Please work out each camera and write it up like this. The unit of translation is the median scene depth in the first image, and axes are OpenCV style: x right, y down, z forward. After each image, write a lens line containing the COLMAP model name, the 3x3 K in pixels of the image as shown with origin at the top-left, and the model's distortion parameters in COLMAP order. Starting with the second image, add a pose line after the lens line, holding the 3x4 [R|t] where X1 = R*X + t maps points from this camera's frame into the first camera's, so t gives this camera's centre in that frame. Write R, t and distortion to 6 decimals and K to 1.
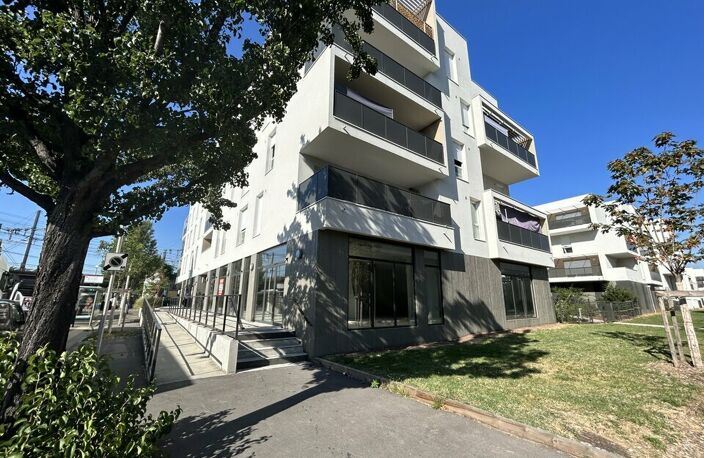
lens RADIAL K [[289.7, 0, 350.6], [0, 289.7, 225.9], [0, 0, 1]] dist [0.001858, 0.000035]
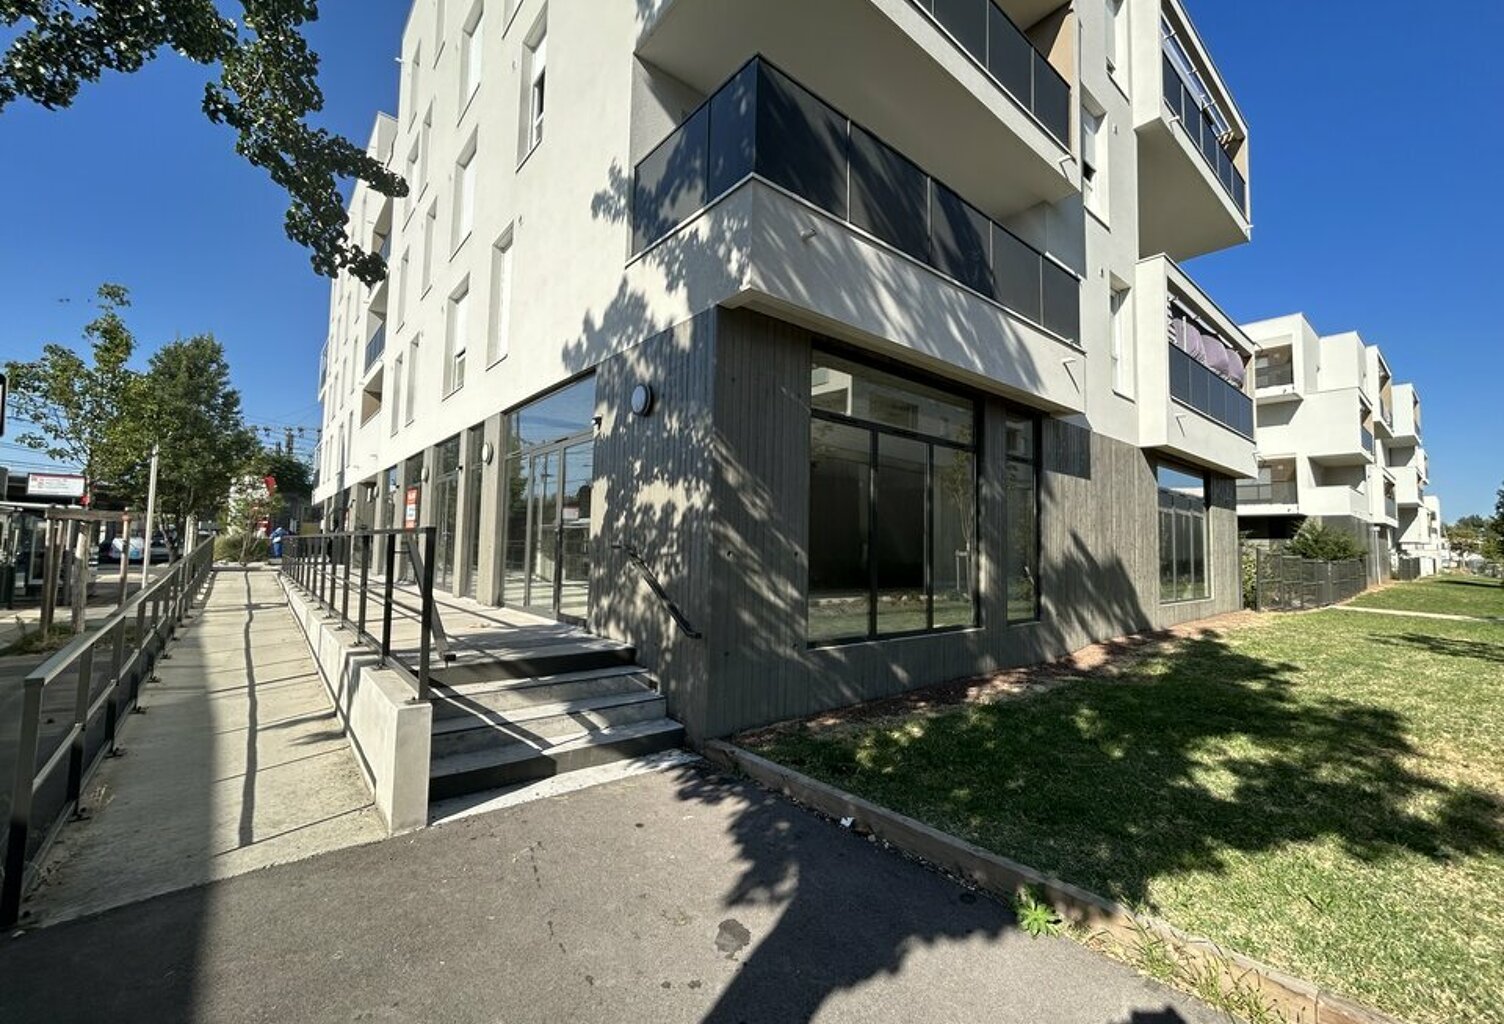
lens RADIAL K [[614.6, 0, 743.1], [0, 614.6, 509.3], [0, 0, 1]] dist [0.000130, -0.000043]
pose [[0.998451, 0.016872, 0.053018, -0.095016], [-0.026426, 0.982374, 0.185049, 0.078947], [-0.048961, -0.186163, 0.981298, 0.319142]]
